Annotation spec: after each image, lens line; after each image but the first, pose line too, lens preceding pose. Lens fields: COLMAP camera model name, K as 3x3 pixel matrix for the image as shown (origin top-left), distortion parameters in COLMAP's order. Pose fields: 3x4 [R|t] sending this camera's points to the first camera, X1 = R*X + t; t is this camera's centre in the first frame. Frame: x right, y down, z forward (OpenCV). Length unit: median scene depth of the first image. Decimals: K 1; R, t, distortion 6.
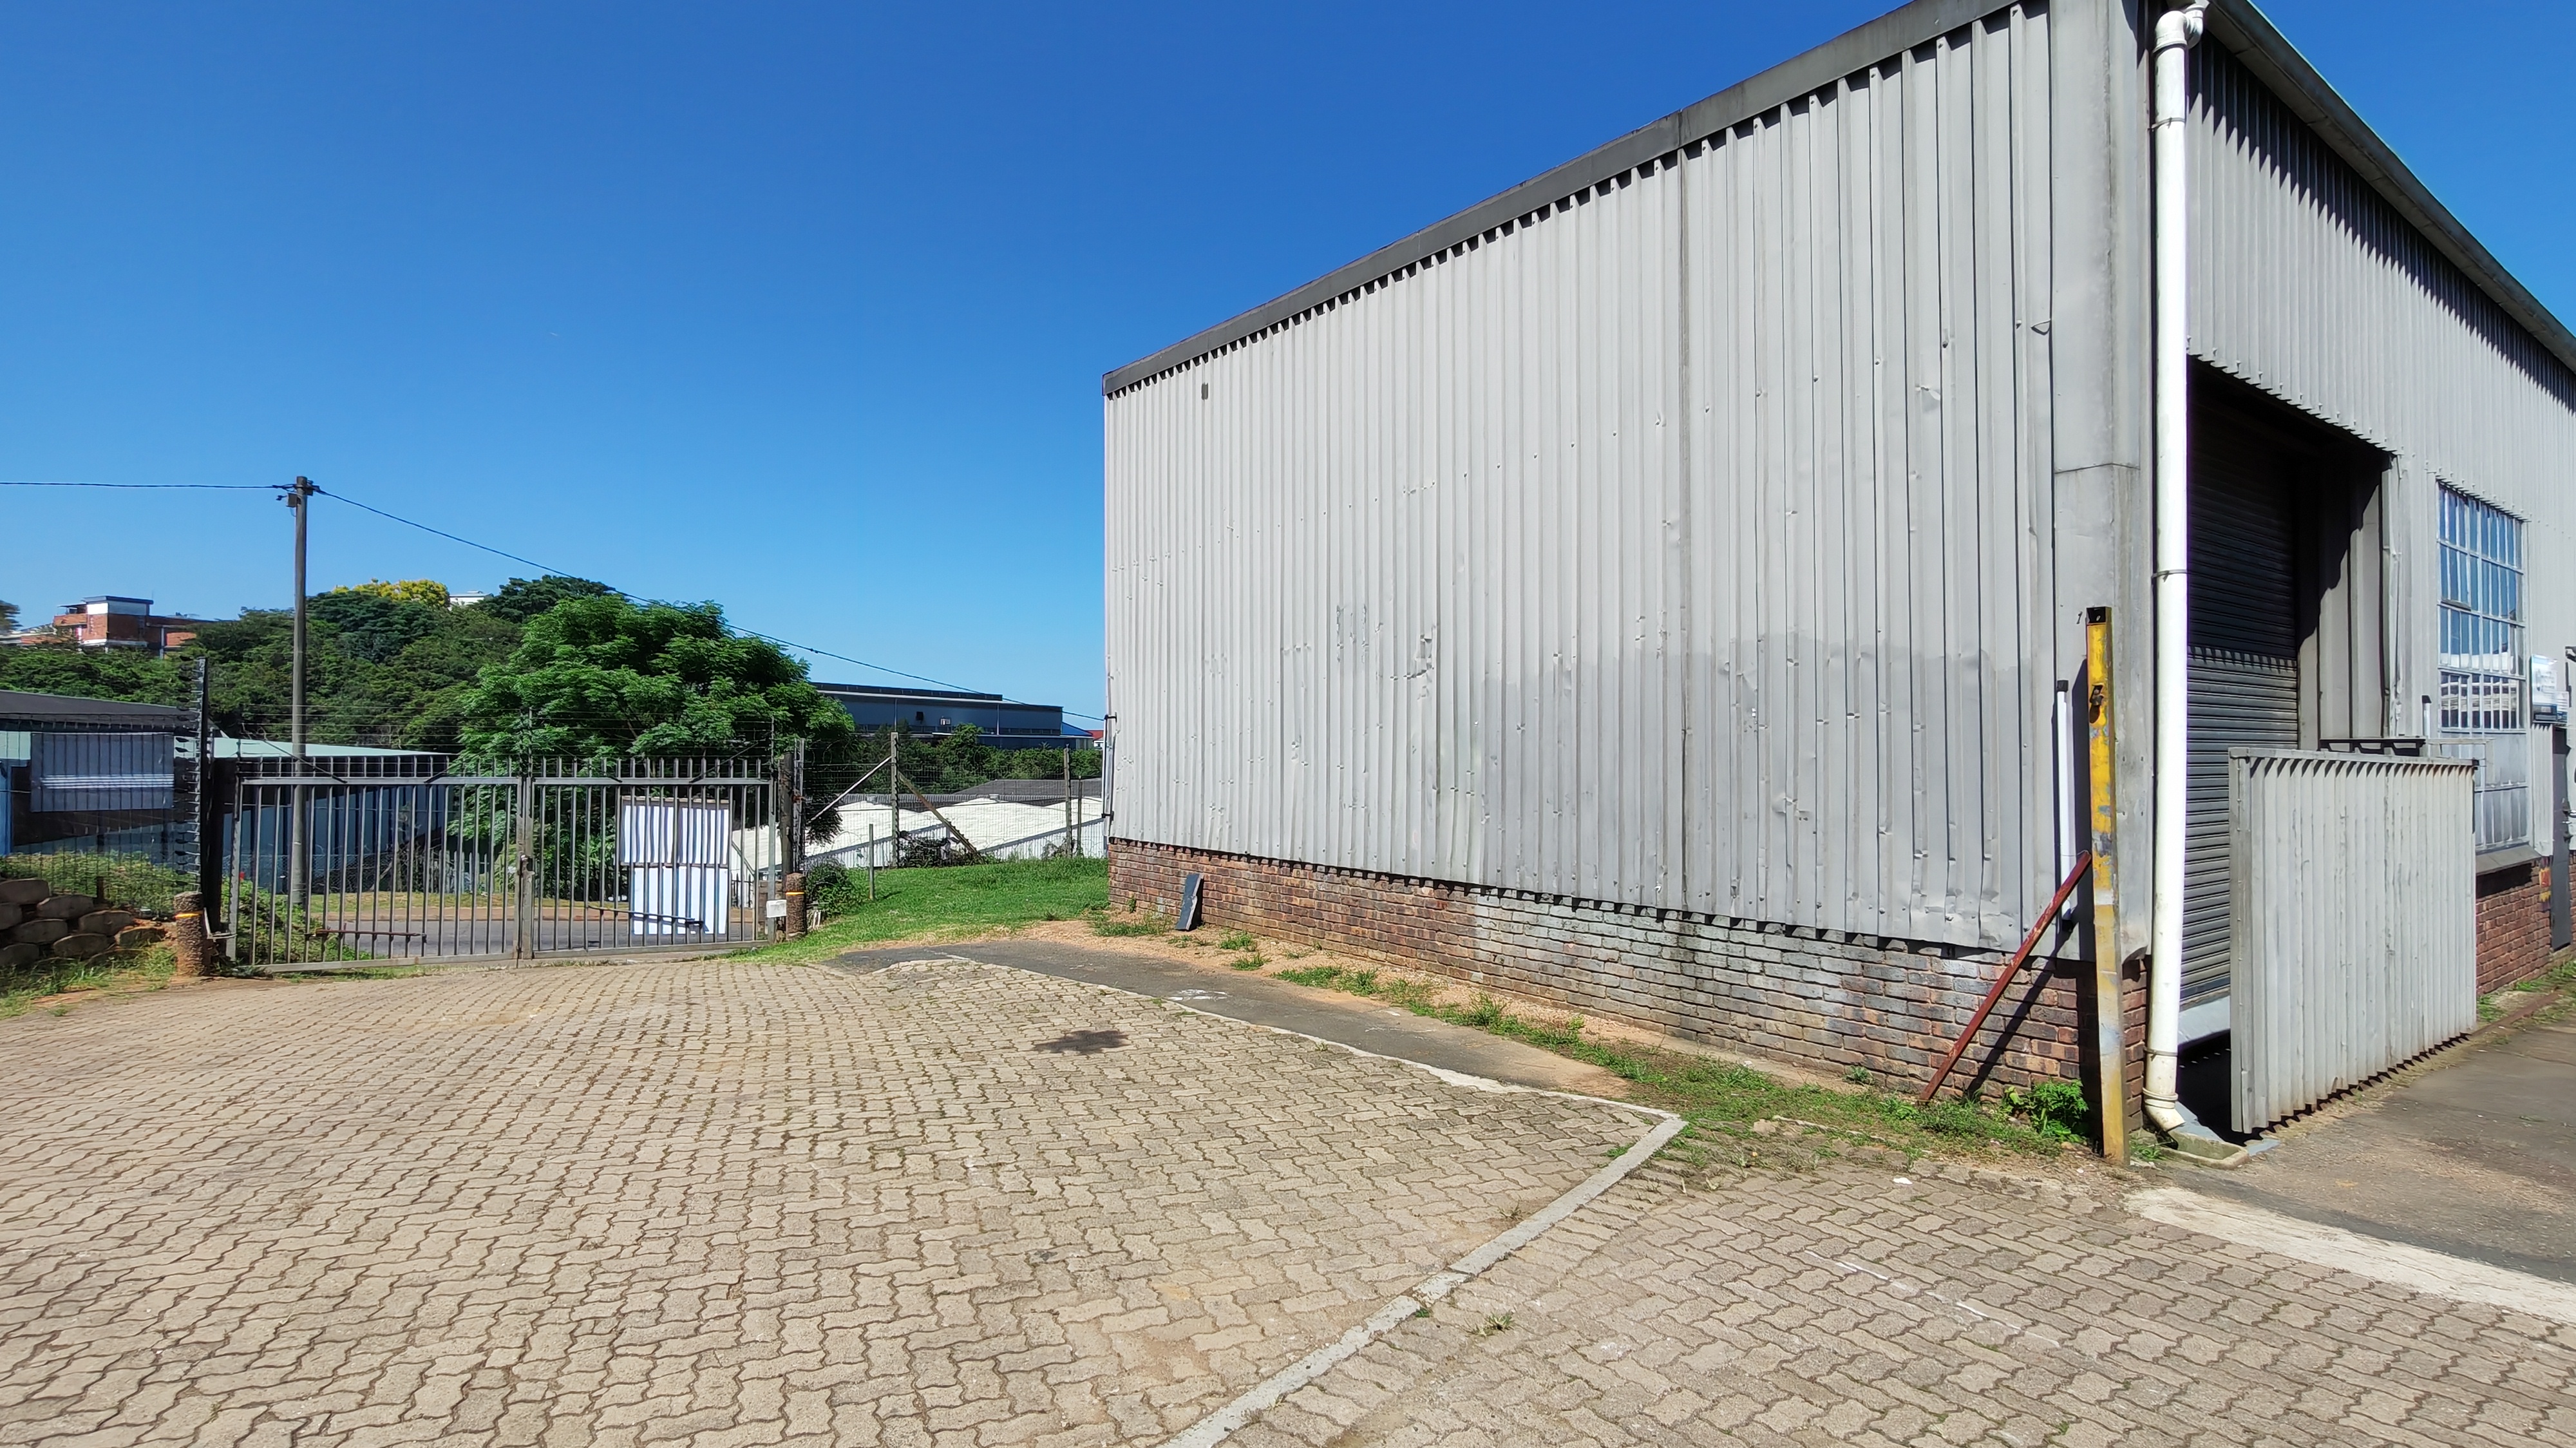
lens RADIAL K [[1182.7, 0, 1292.0], [0, 1182.7, 732.7], [0, 0, 1]] dist [-0.000549, 0.000371]
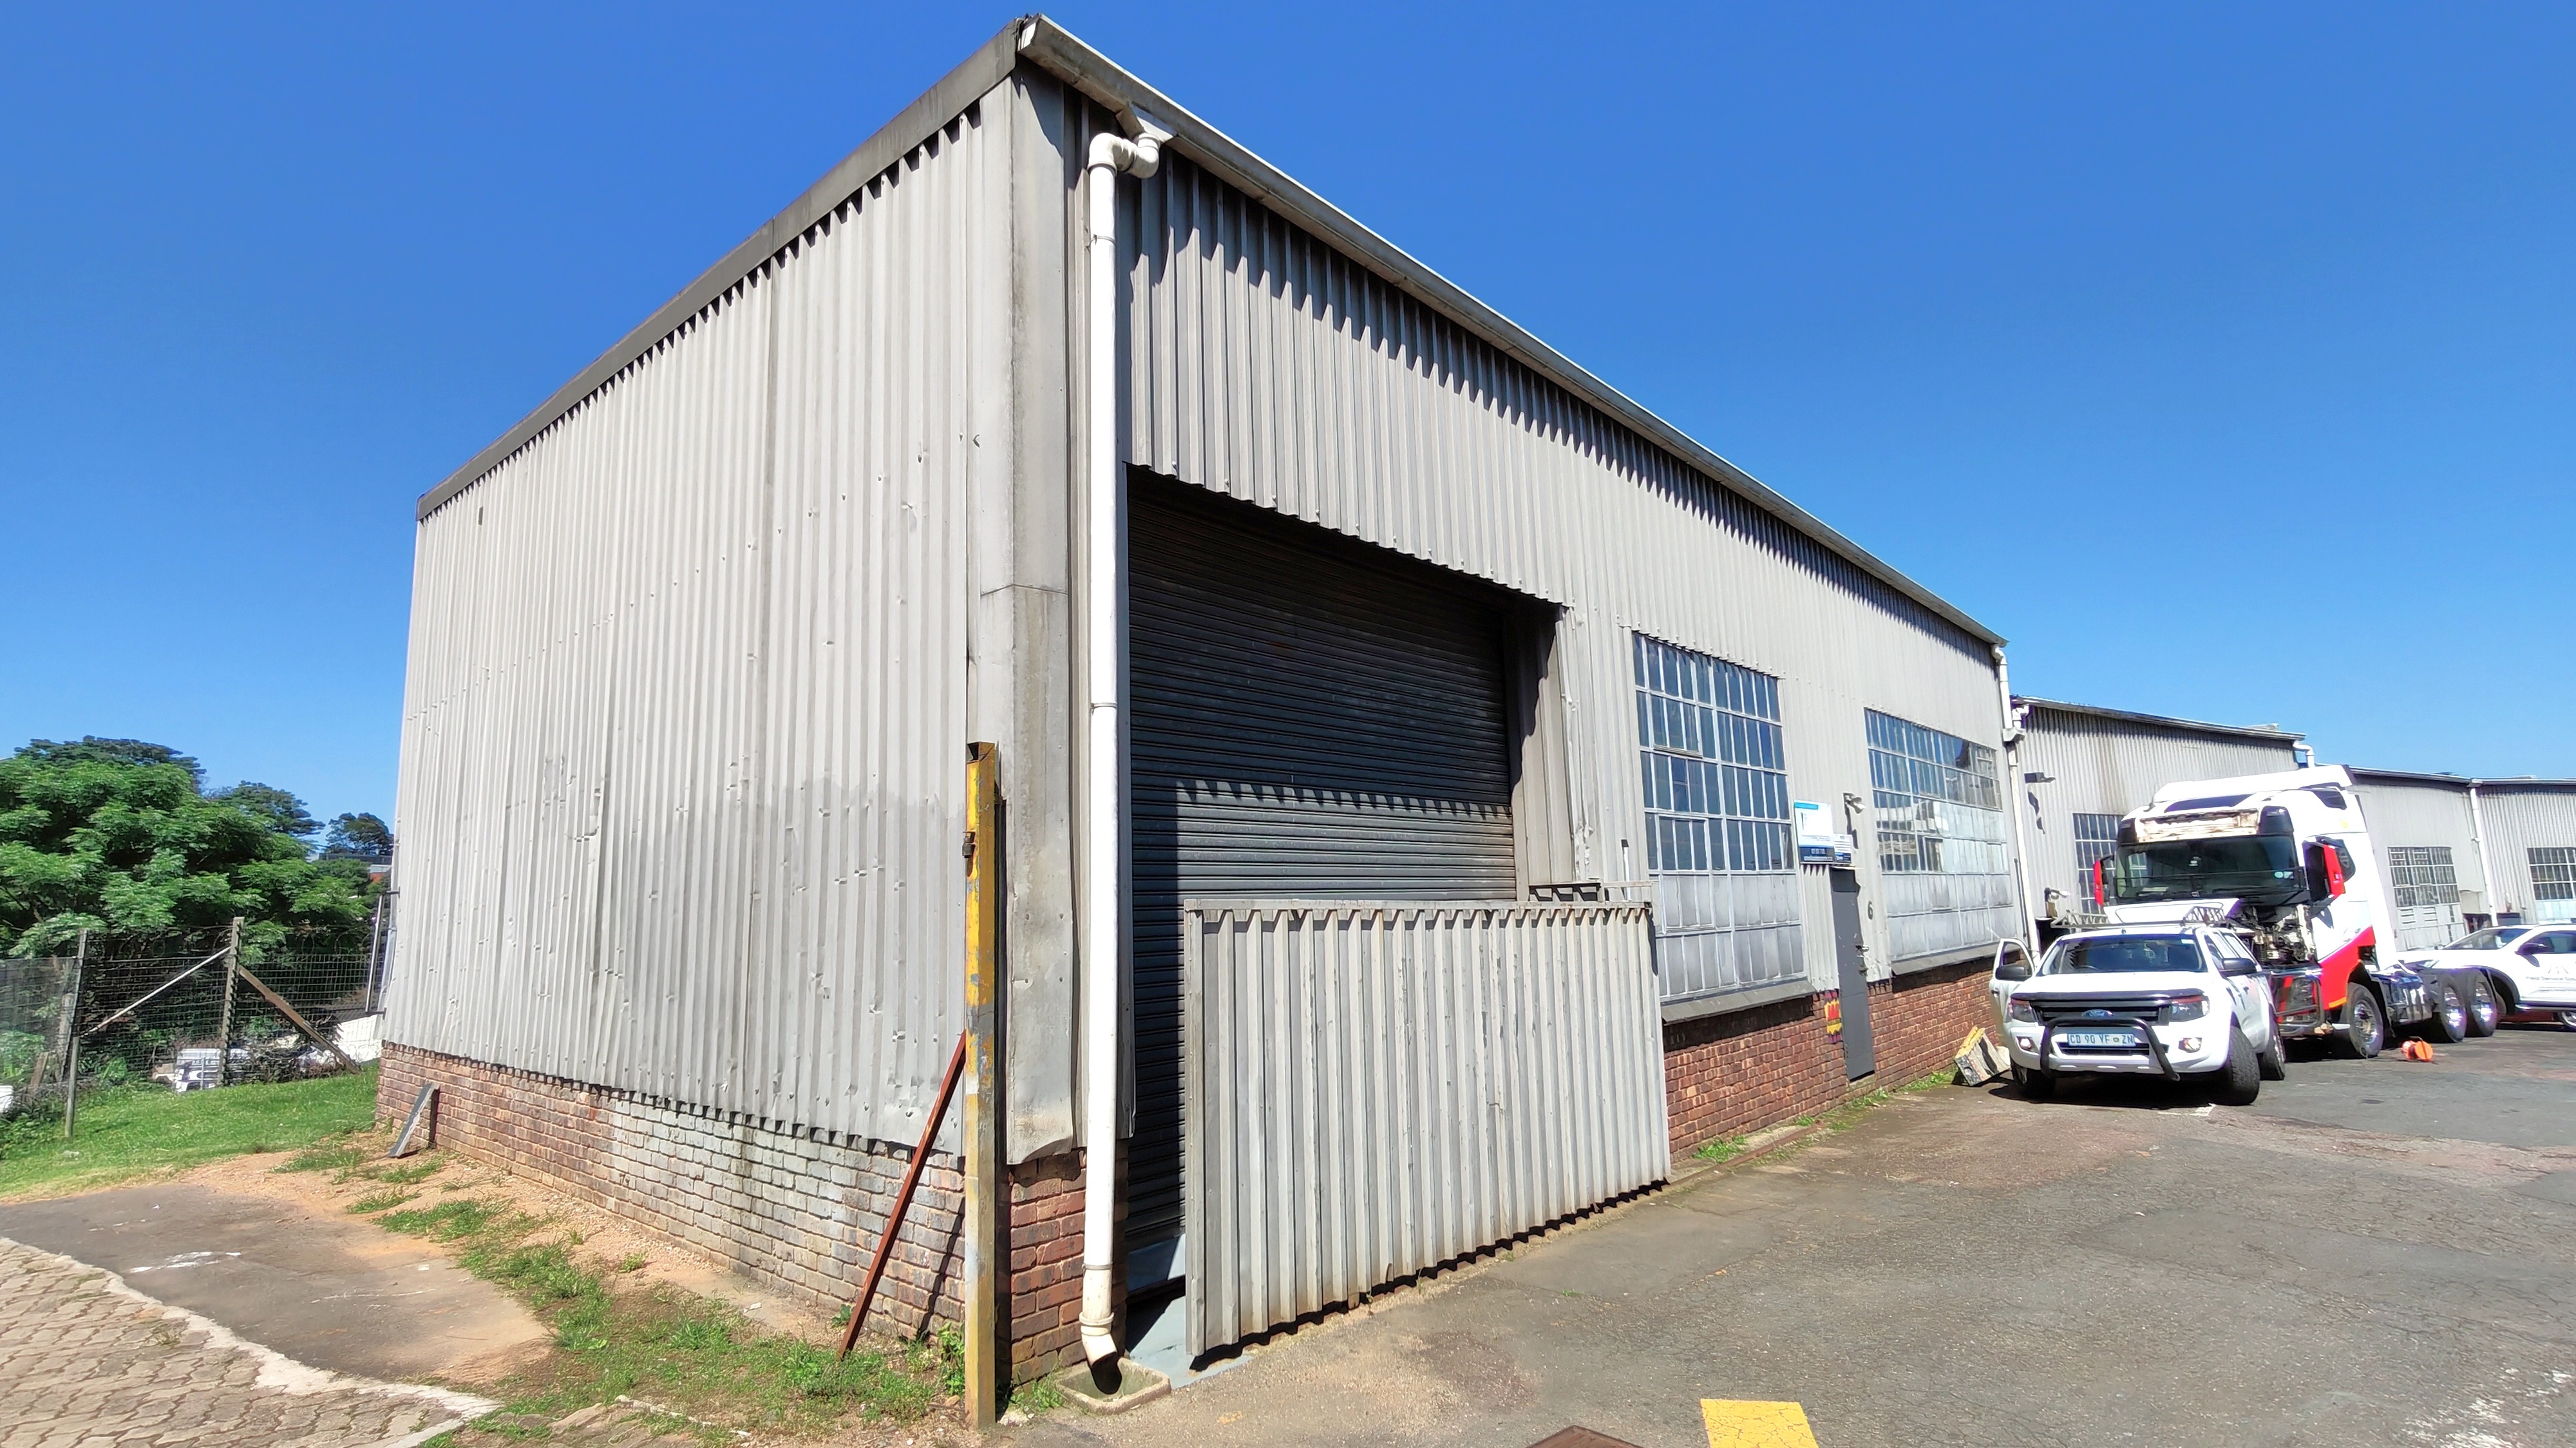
lens RADIAL K [[1179.5, 0, 1289.6], [0, 1179.5, 735.2], [0, 0, 1]] dist [-0.001016, -0.000021]
pose [[0.975113, 0.003034, 0.221690, 0.551497], [0.027112, 0.990770, -0.132814, 0.008112], [-0.220047, 0.135519, 0.966030, 0.082223]]
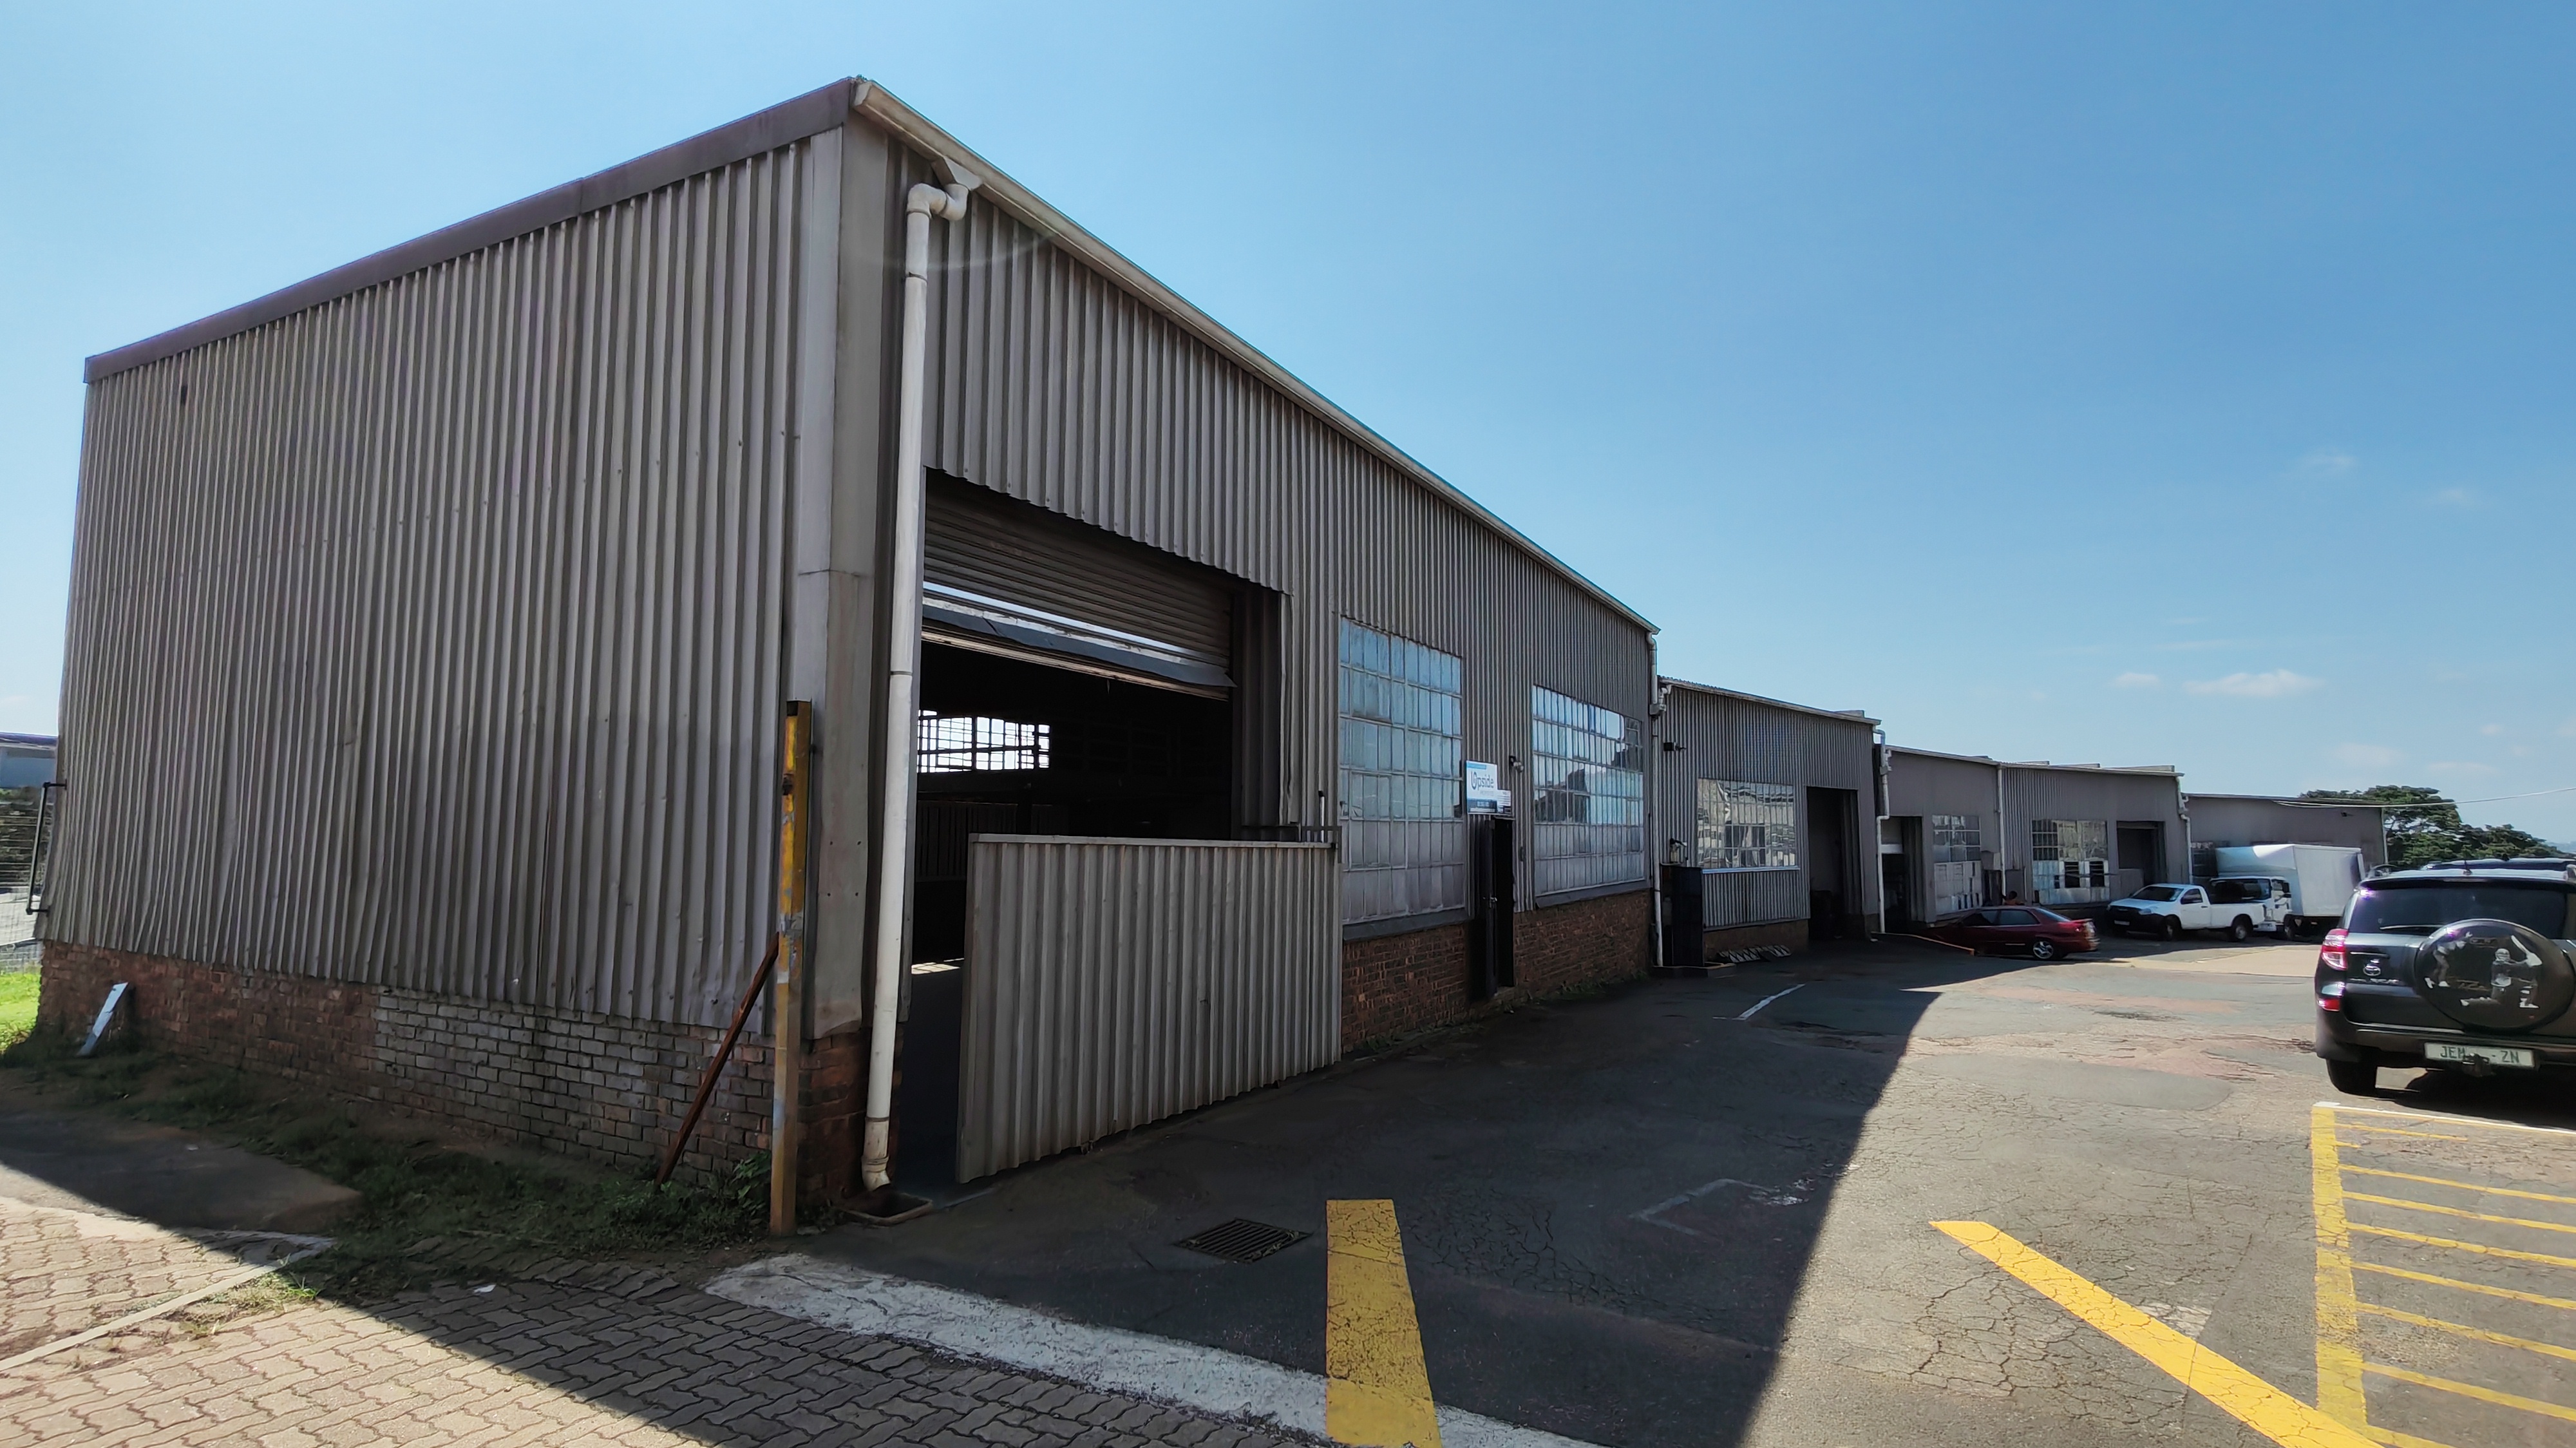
lens RADIAL K [[1179.5, 0, 1289.6], [0, 1179.5, 735.2], [0, 0, 1]] dist [-0.001016, -0.000021]
pose [[0.900299, 0.040713, 0.433364, 0.481243], [-0.012228, 0.997589, -0.068317, -0.006600], [-0.435100, 0.056207, 0.898626, -0.115572]]
